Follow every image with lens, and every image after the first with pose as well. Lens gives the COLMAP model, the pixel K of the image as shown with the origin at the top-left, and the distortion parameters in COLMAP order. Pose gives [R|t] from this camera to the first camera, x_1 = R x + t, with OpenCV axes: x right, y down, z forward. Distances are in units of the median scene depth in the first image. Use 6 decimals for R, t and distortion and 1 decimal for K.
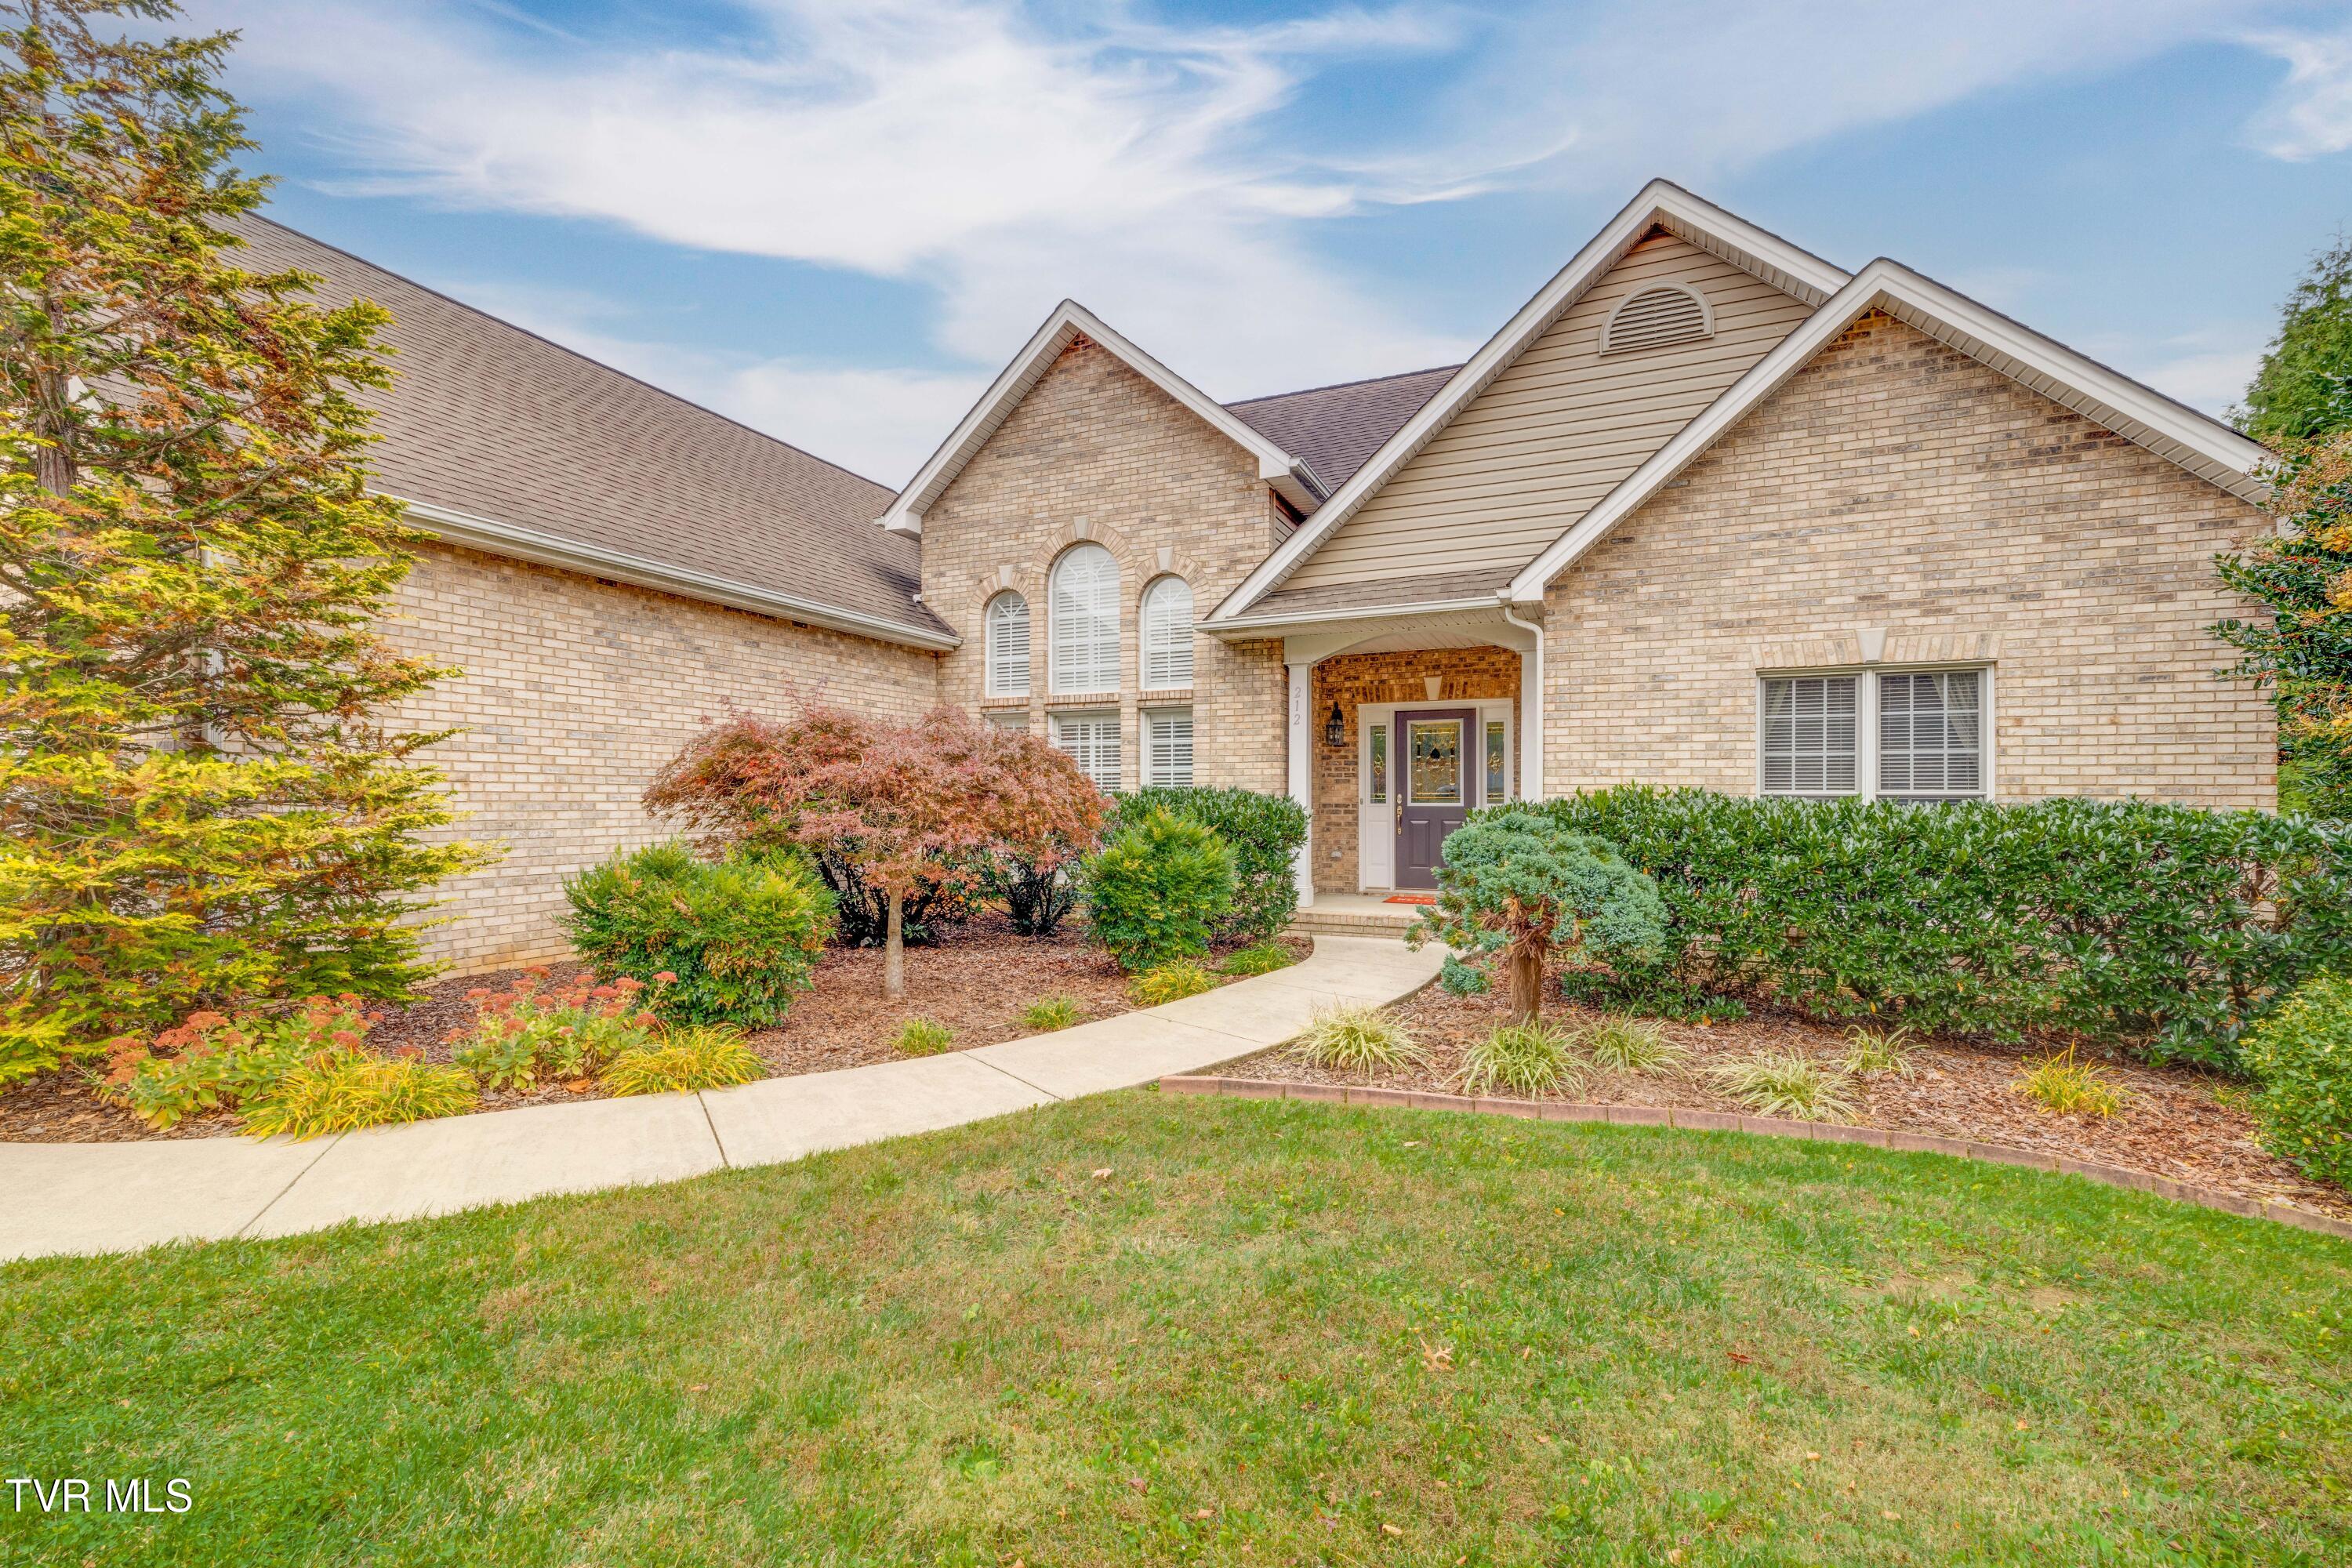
lens RADIAL K [[997.4, 0, 1176.7], [0, 997.4, 788.4], [0, 0, 1]] dist [-0.001779, -0.000014]
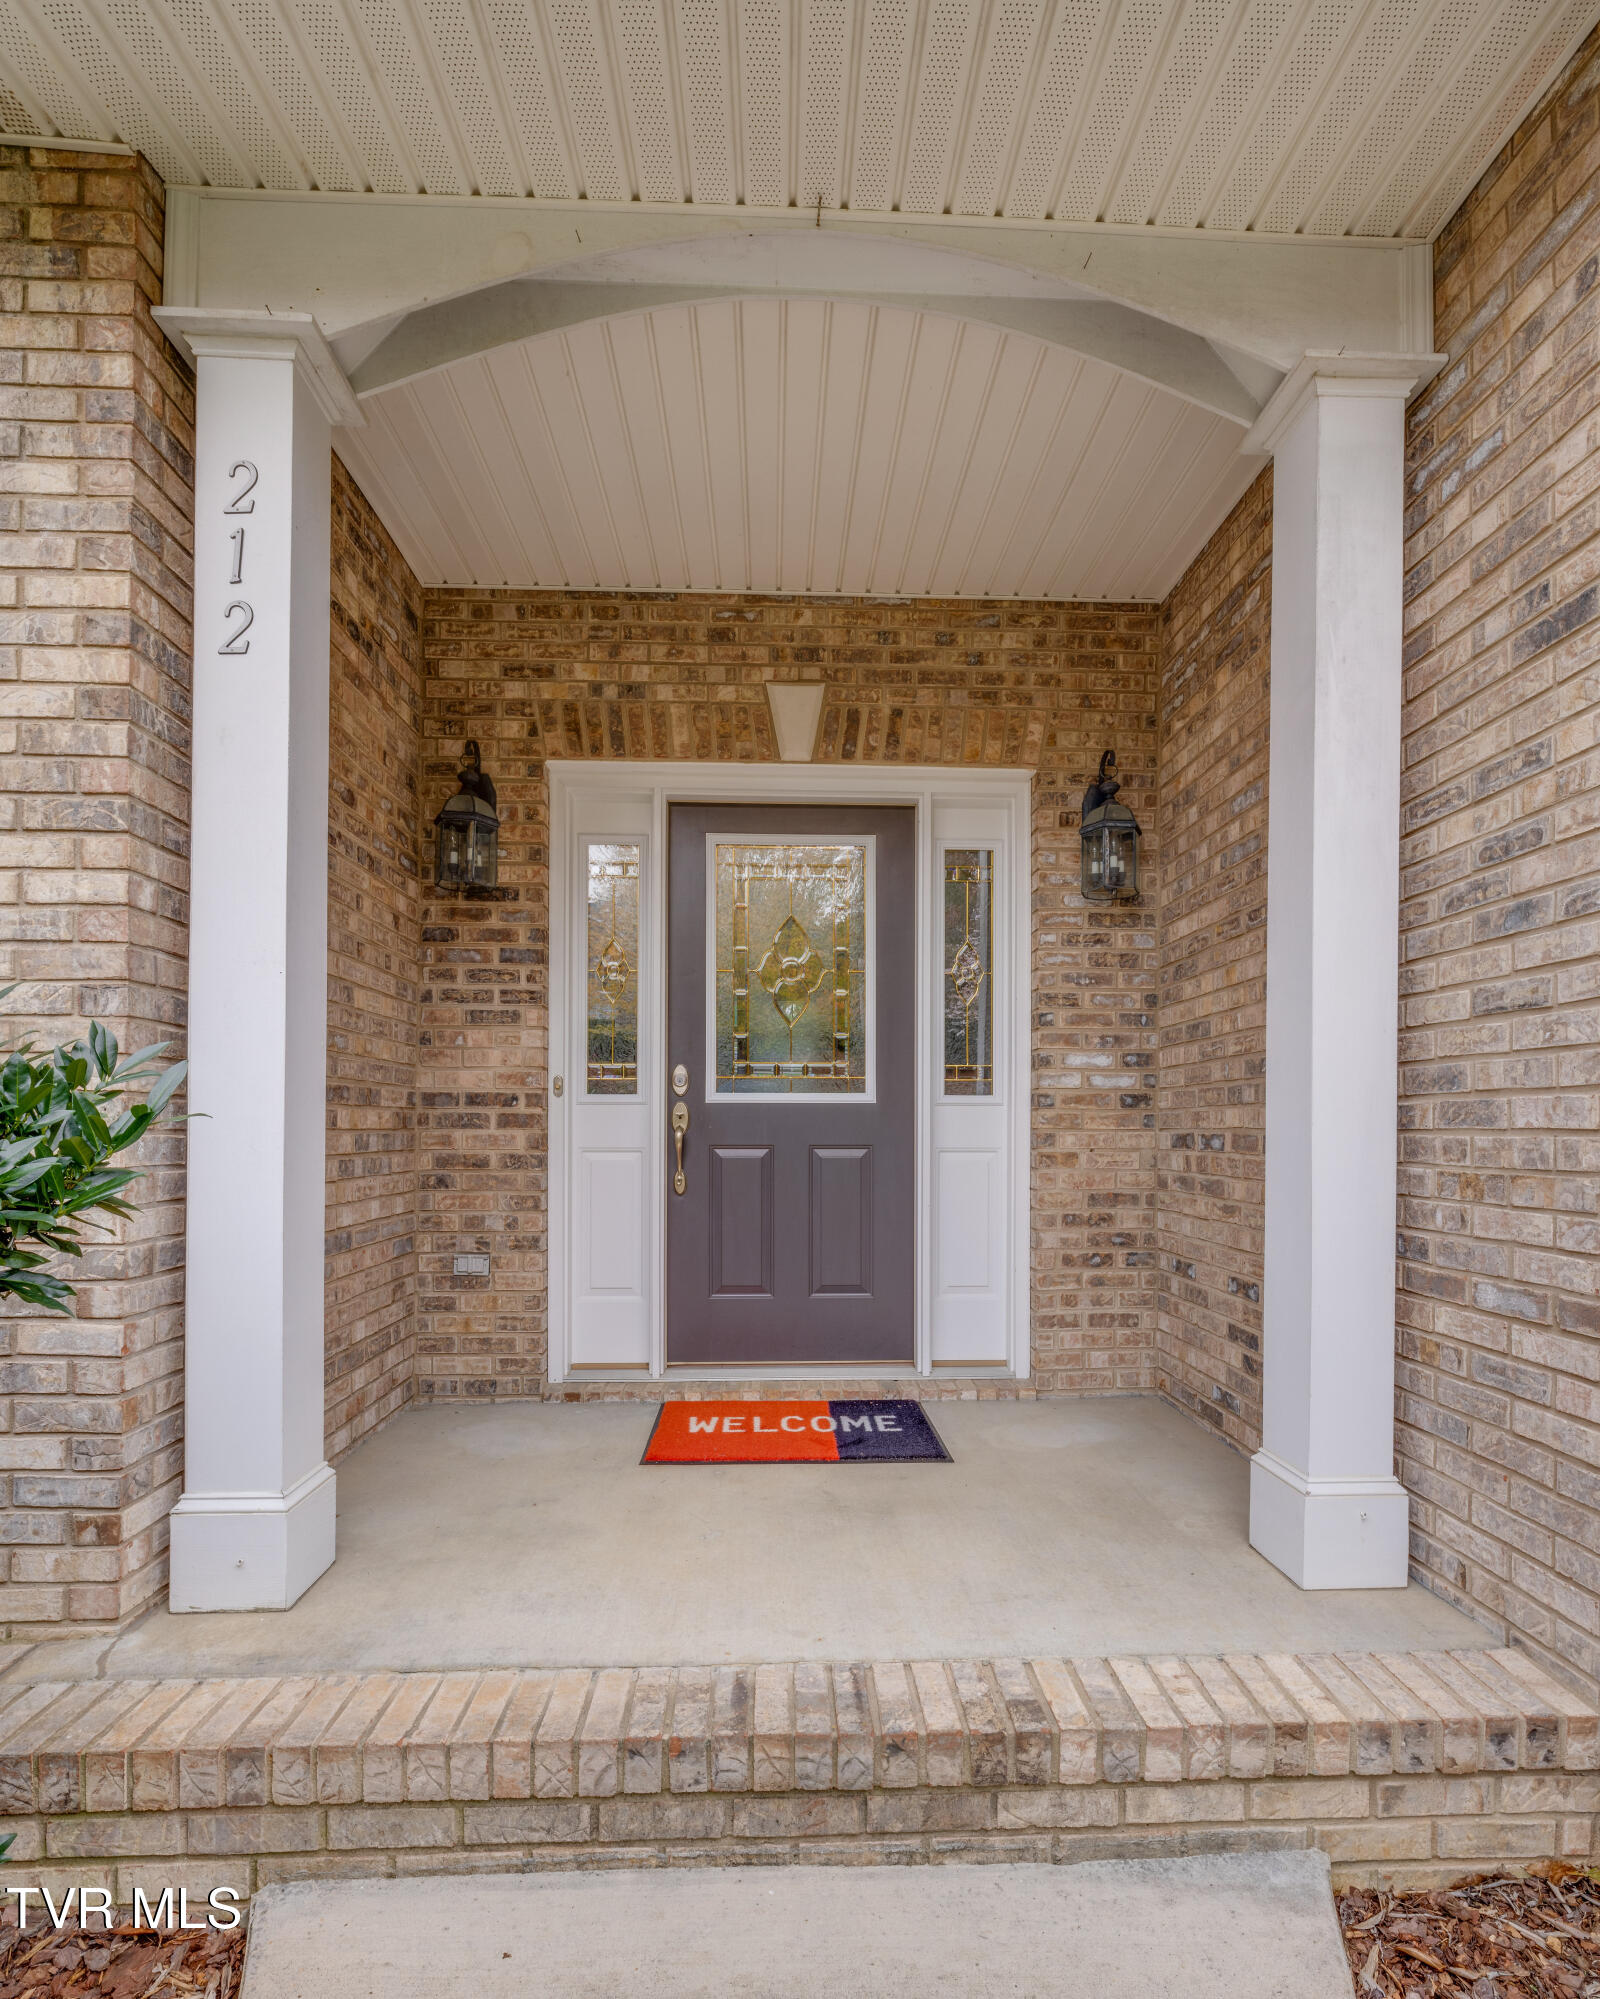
lens RADIAL K [[973.1, 0, 814.8], [0, 973.1, 1124.0], [0, 0, 1]] dist [-0.004856, -0.000771]
pose [[0.897121, 0.005437, 0.441751, 0.129641], [-0.005242, 0.999985, -0.001662, 0.025476], [-0.441753, -0.000825, 0.897136, 0.728777]]
